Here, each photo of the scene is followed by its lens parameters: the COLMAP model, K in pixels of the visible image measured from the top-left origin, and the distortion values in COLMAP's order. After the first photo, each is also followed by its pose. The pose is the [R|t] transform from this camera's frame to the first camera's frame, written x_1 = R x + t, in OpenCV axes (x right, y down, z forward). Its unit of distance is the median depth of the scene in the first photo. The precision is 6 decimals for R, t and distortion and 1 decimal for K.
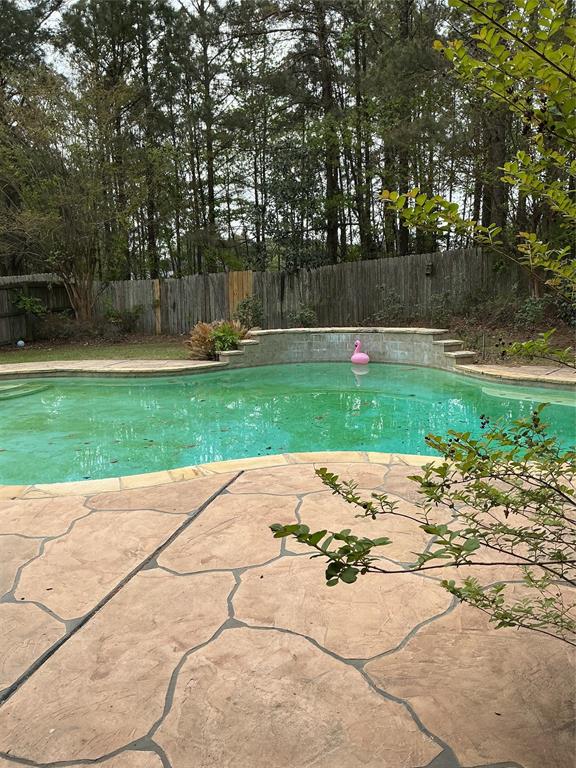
lens RADIAL K [[660.4, 0, 288.0], [0, 660.4, 384.0], [0, 0, 1]] dist [0.125949, -0.344195]
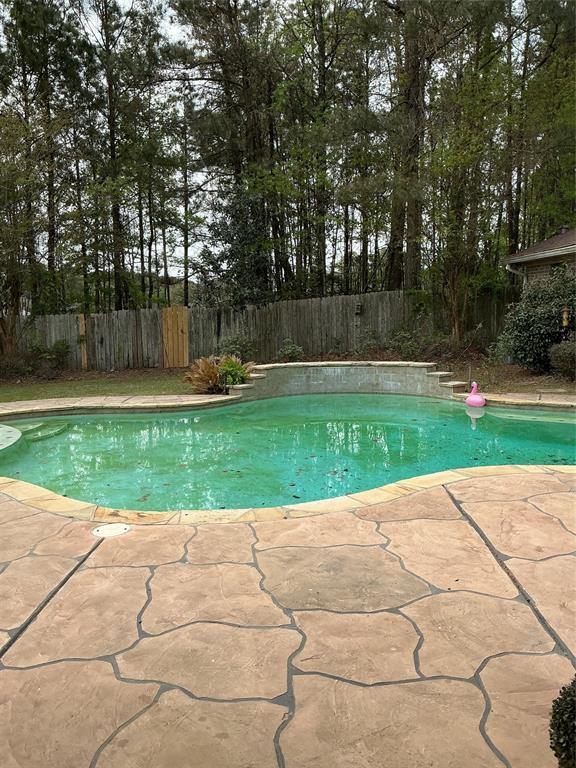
lens RADIAL K [[660.4, 0, 288.0], [0, 660.4, 384.0], [0, 0, 1]] dist [0.125949, -0.344195]
pose [[0.959351, -0.016524, 0.281731, -0.304509], [0.031265, 0.998362, -0.047909, 0.000976], [-0.280478, 0.054770, 0.958297, -0.017670]]
